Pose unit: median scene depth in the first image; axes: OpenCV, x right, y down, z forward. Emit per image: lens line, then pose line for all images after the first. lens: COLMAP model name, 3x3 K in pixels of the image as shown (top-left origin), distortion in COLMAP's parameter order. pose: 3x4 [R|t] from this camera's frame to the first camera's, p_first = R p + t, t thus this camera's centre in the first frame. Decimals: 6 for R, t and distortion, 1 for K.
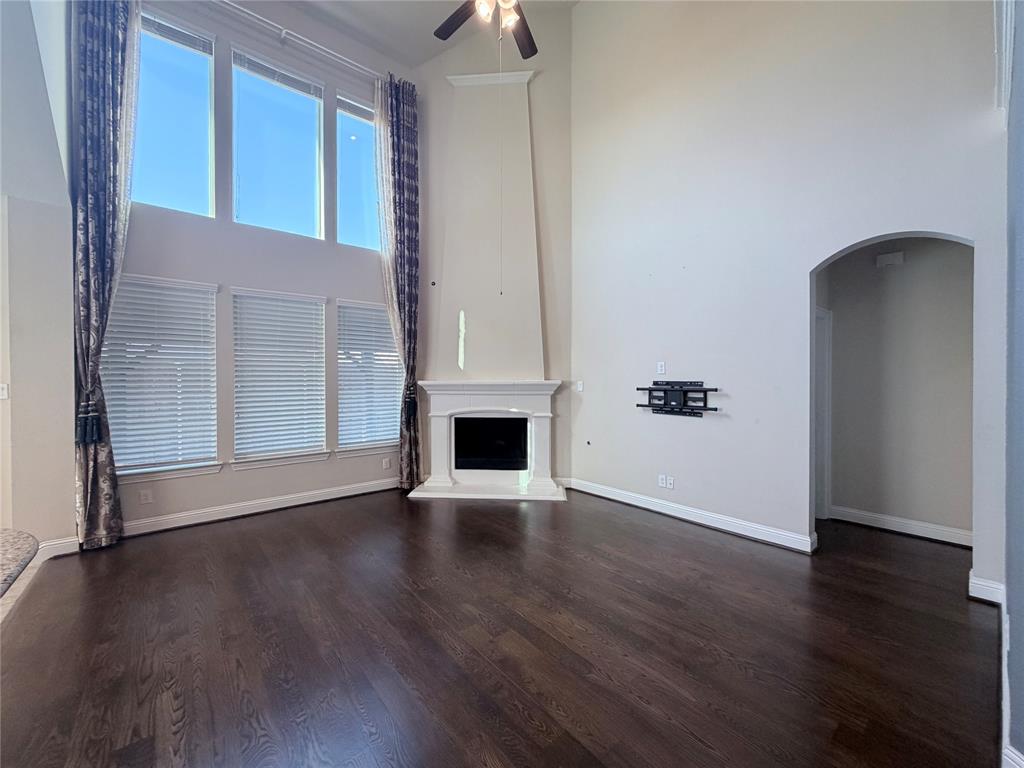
lens RADIAL K [[407.9, 0, 510.3], [0, 407.9, 382.9], [0, 0, 1]] dist [-0.000789, 0.000298]
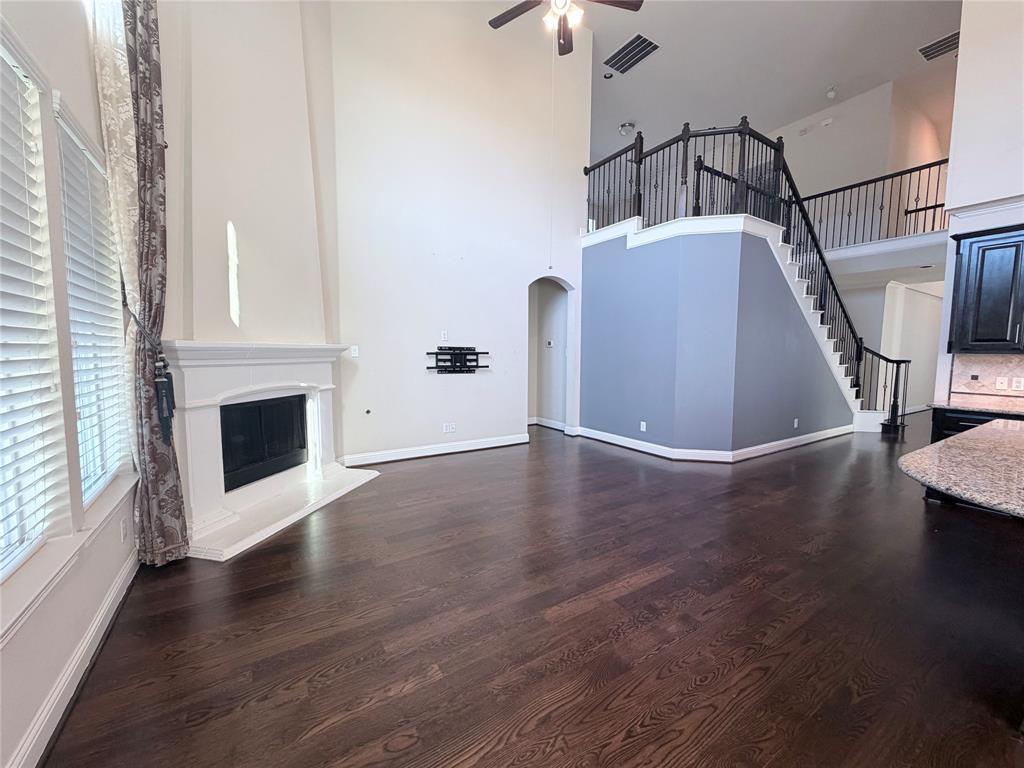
lens RADIAL K [[407.9, 0, 510.3], [0, 407.9, 382.9], [0, 0, 1]] dist [-0.000789, 0.000298]
pose [[0.129431, -0.074945, 0.988752, -0.816490], [0.002318, 0.997160, 0.075279, 0.012383], [-0.991586, -0.007451, 0.129238, 0.650610]]
